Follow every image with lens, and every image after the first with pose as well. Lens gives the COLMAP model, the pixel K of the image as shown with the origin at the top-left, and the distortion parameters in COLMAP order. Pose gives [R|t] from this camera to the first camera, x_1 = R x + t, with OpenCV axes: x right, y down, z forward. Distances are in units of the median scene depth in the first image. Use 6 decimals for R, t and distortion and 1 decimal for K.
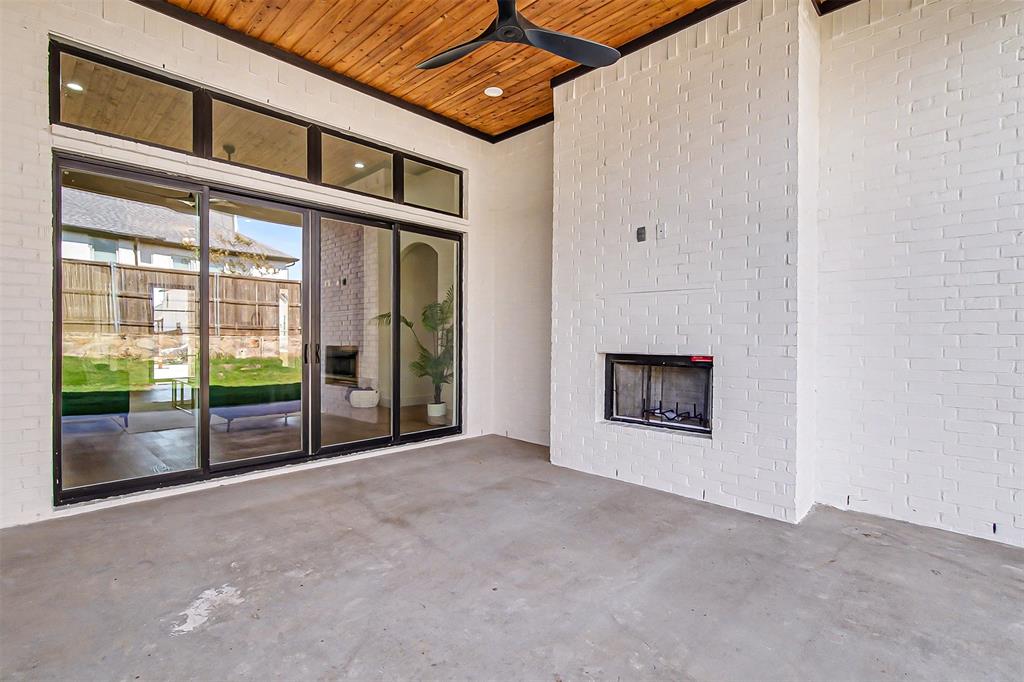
lens RADIAL K [[478.6, 0, 512.0], [0, 478.6, 341.0], [0, 0, 1]] dist [-0.000803, 0.000475]
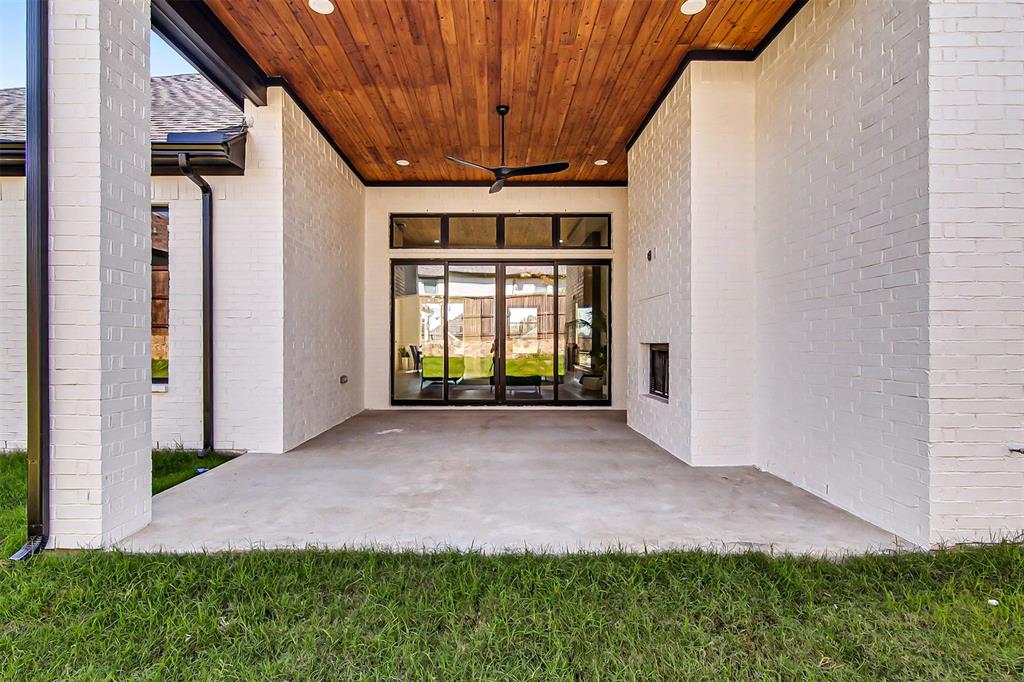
lens RADIAL K [[478.6, 0, 512.0], [0, 478.6, 341.0], [0, 0, 1]] dist [-0.000803, 0.000475]
pose [[0.717914, -0.007465, -0.696091, 0.837813], [-0.002392, 0.999910, -0.013190, 0.036594], [0.696127, 0.011134, 0.717832, -0.226559]]
